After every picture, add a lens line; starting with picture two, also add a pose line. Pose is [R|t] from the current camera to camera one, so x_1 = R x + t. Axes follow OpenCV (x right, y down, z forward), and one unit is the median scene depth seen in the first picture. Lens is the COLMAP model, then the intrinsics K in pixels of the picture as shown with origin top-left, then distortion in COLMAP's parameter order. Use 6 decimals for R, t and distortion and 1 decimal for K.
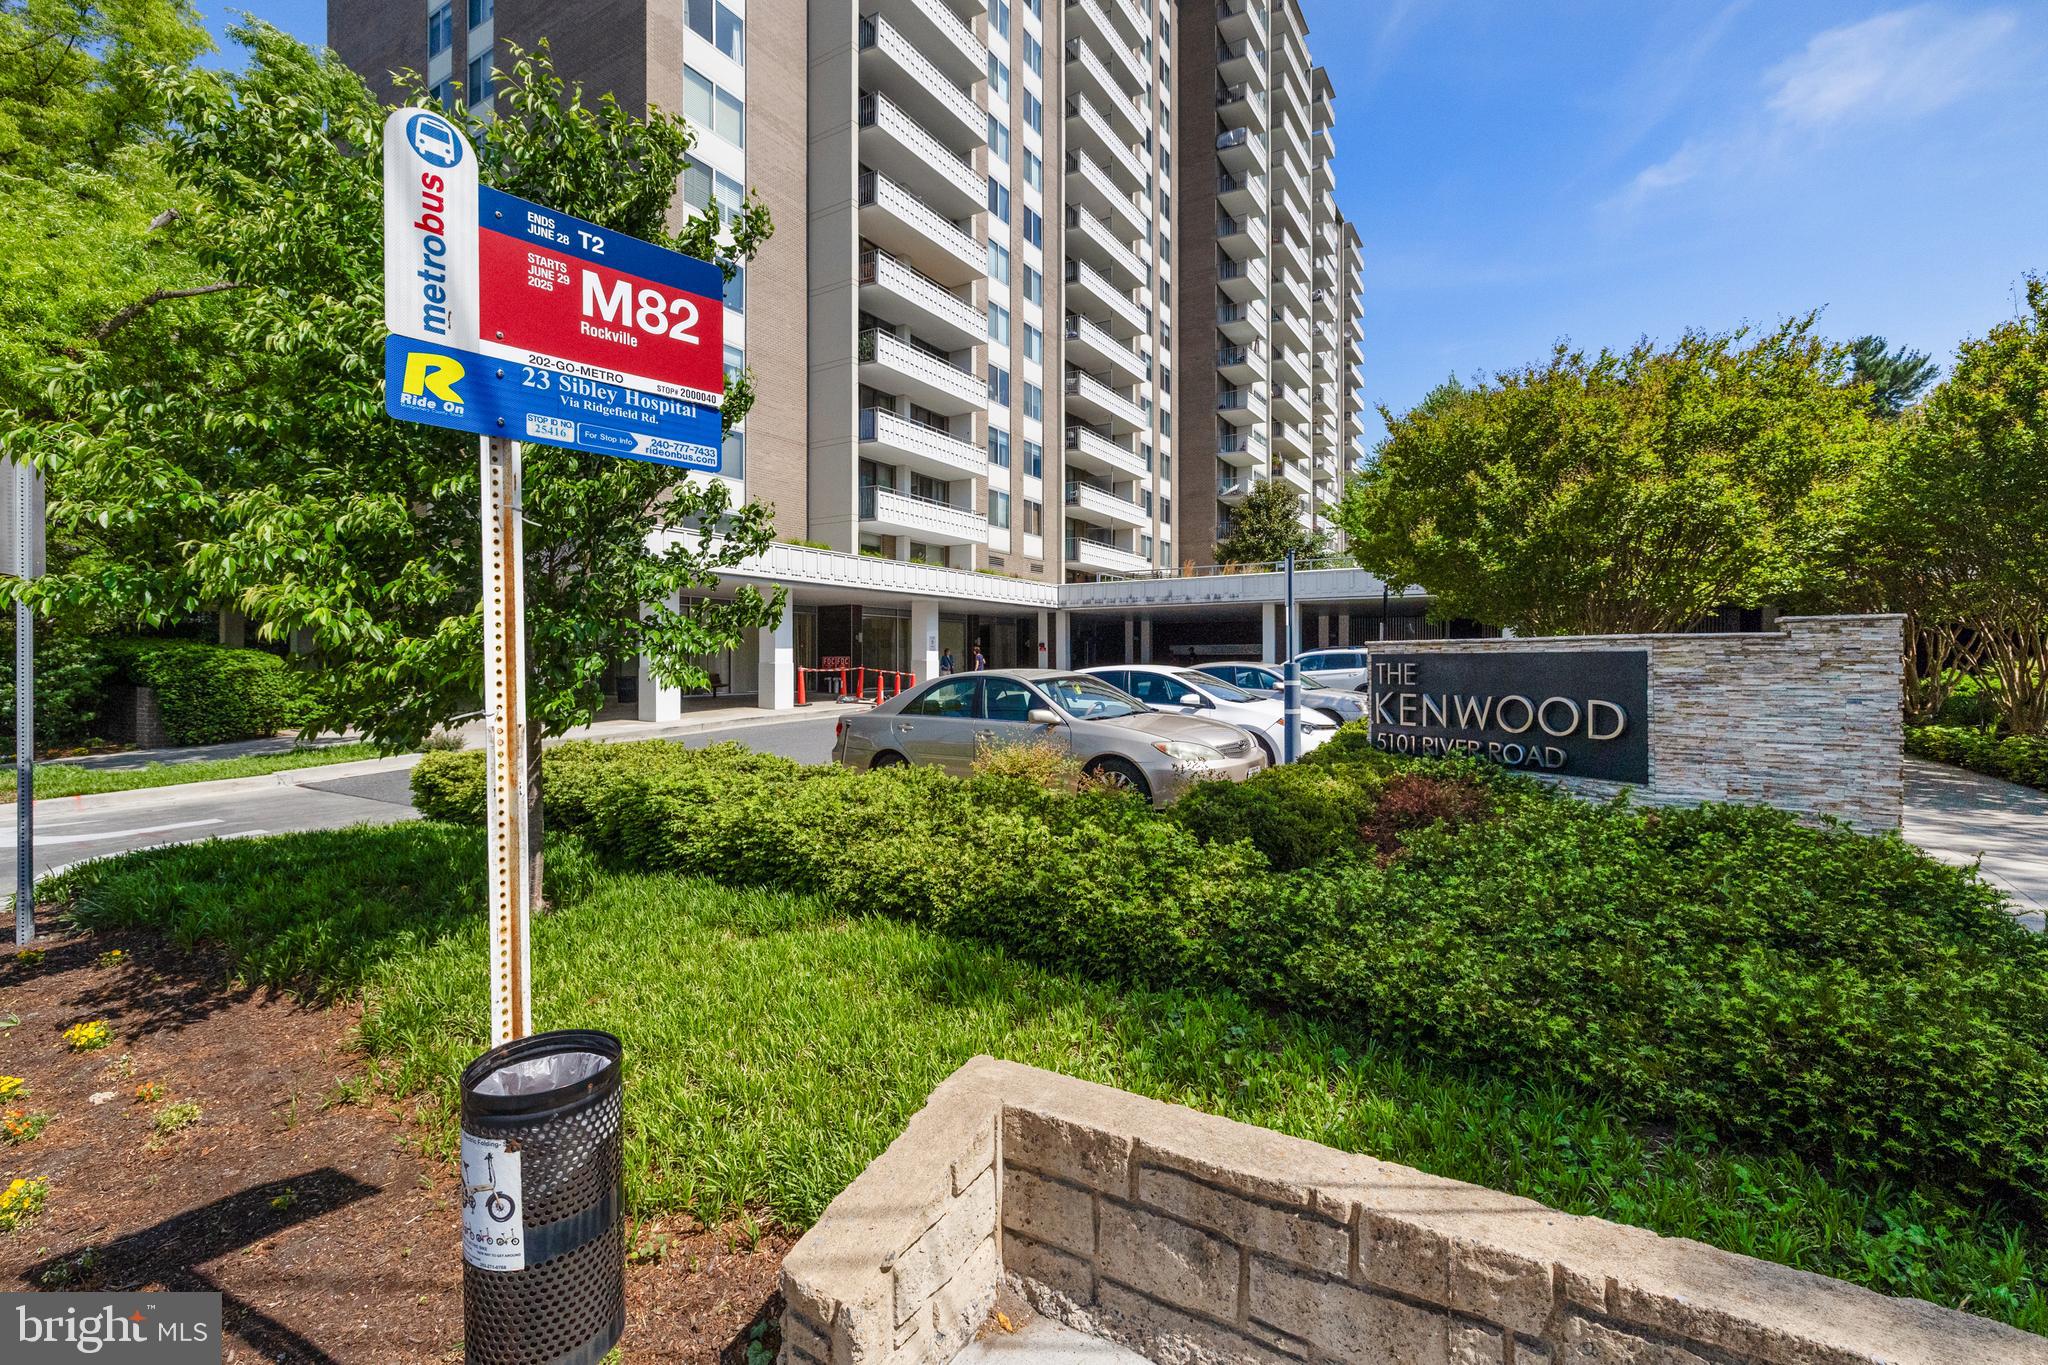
lens RADIAL K [[887.9, 0, 1027.7], [0, 887.9, 677.9], [0, 0, 1]] dist [-0.000992, 0.000443]
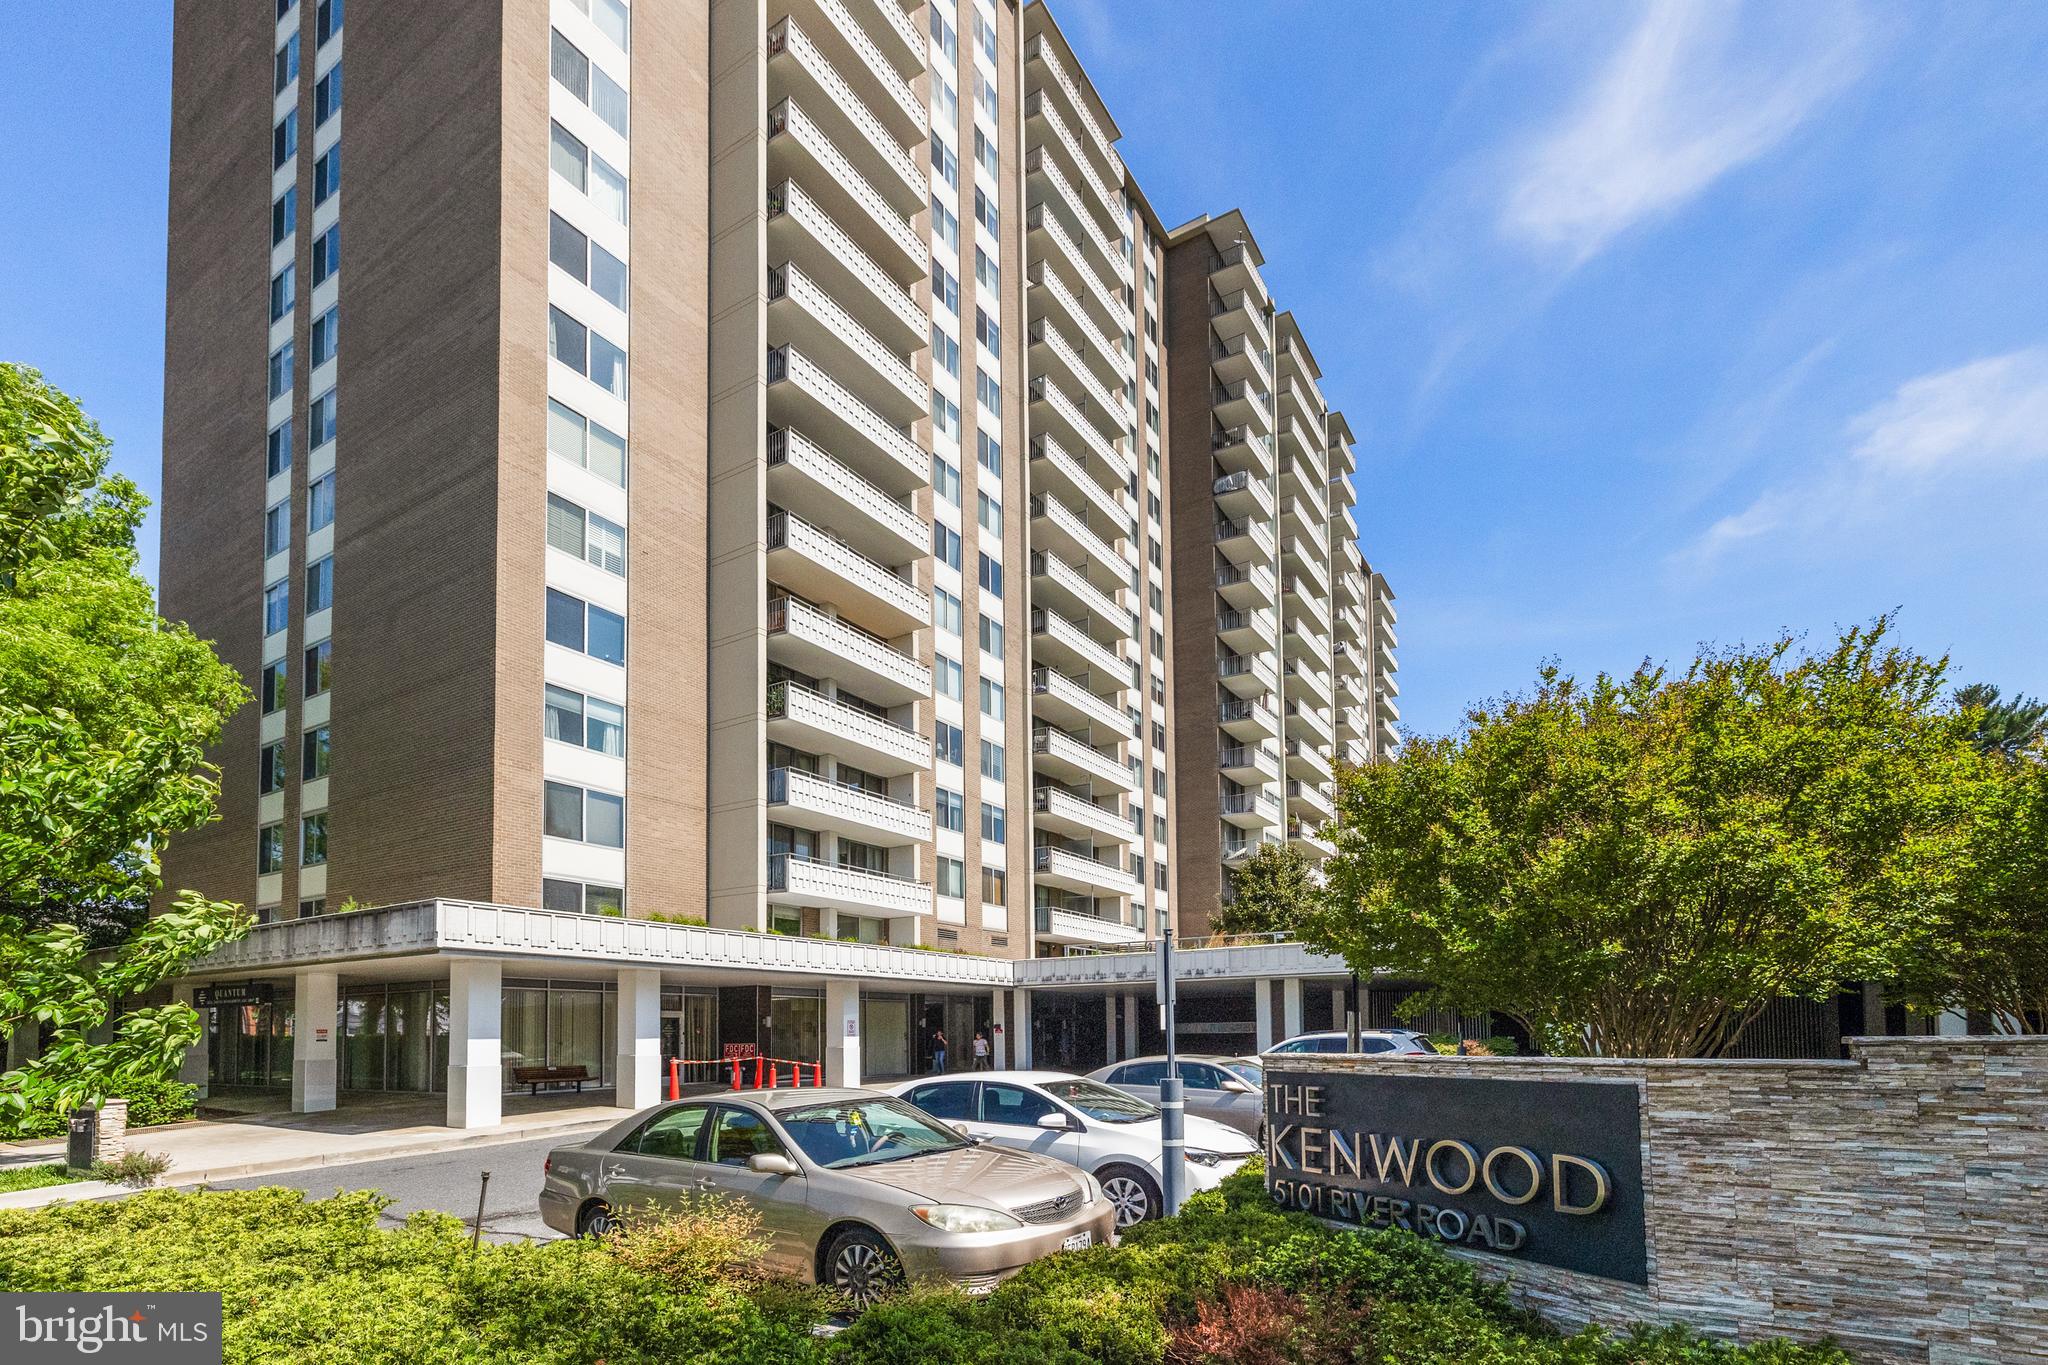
lens RADIAL K [[887.9, 0, 1008.3], [0, 887.9, 995.3], [0, 0, 1]] dist [-0.000992, 0.000443]
pose [[0.996749, 0.001361, -0.080552, 0.130838], [-0.005671, 0.998562, -0.053301, -0.027653], [0.080364, 0.053584, 0.995324, 0.137623]]
